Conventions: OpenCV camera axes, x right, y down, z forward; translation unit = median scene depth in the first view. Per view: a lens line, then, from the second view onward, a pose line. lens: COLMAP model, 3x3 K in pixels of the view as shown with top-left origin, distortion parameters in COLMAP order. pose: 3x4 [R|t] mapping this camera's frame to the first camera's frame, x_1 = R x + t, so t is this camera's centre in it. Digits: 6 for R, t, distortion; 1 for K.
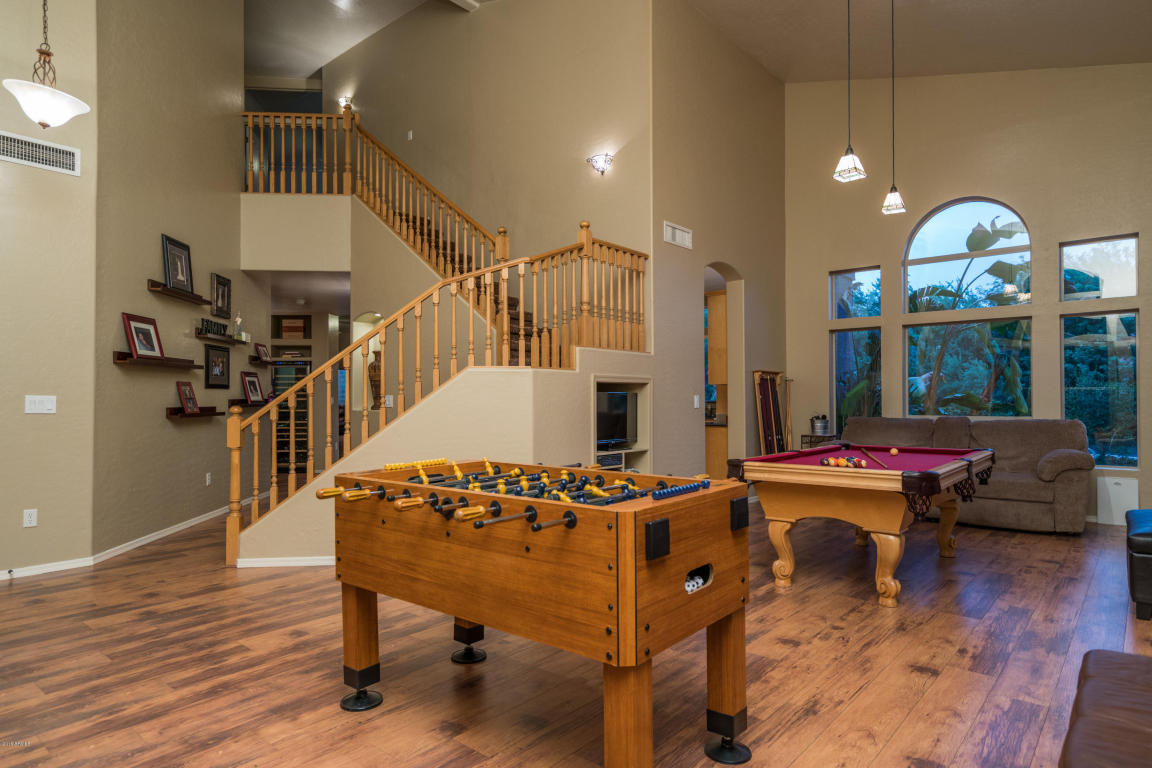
lens RADIAL K [[671.7, 0, 576.0], [0, 671.7, 384.0], [0, 0, 1]] dist [0.007298, -0.000411]
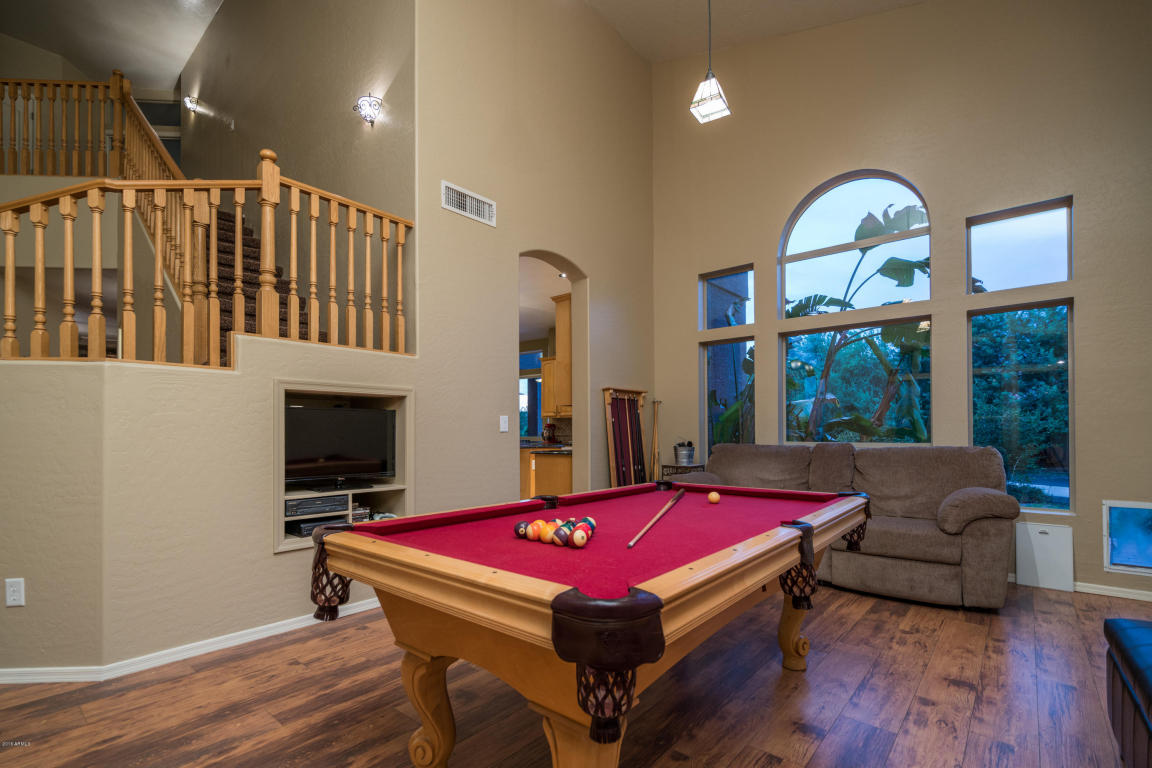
lens RADIAL K [[531.8, 0, 575.3], [0, 531.8, 420.0], [0, 0, 1]] dist [-0.003071, -0.000168]
pose [[0.999999, 0.001457, 0.000873, 0.277799], [-0.001459, 0.999997, 0.001802, 0.022289], [-0.000871, -0.001803, 0.999998, 0.406833]]
